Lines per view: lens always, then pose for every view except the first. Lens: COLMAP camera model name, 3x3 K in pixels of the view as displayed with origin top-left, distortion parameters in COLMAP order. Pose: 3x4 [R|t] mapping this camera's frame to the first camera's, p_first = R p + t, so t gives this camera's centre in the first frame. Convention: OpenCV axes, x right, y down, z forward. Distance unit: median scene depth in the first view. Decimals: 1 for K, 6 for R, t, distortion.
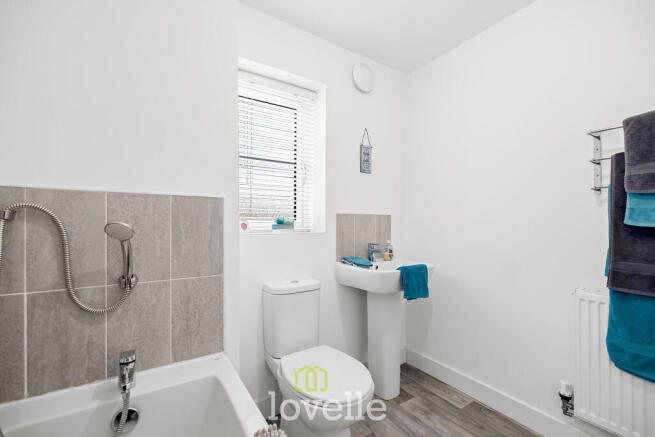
lens RADIAL K [[281.6, 0, 327.5], [0, 281.6, 218.5], [0, 0, 1]] dist [0.000141, 0.000036]
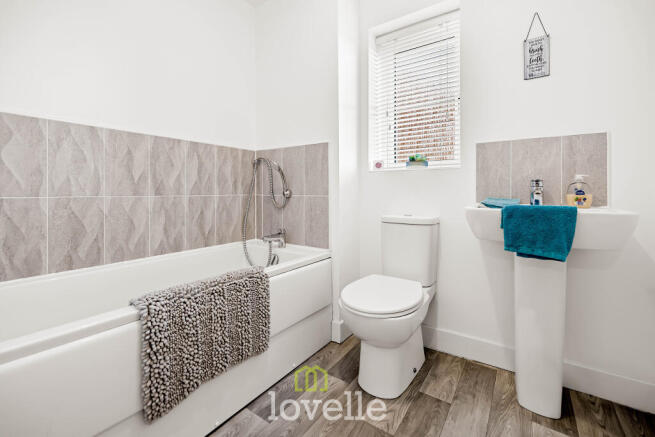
lens RADIAL K [[283.2, 0, 330.6], [0, 283.2, 188.2], [0, 0, 1]] dist [0.005187, 0.000045]
pose [[0.386509, -0.012359, -0.922203, 0.727219], [0.015643, 0.999854, -0.006843, 0.129441], [0.922153, -0.011781, 0.386646, 0.340436]]
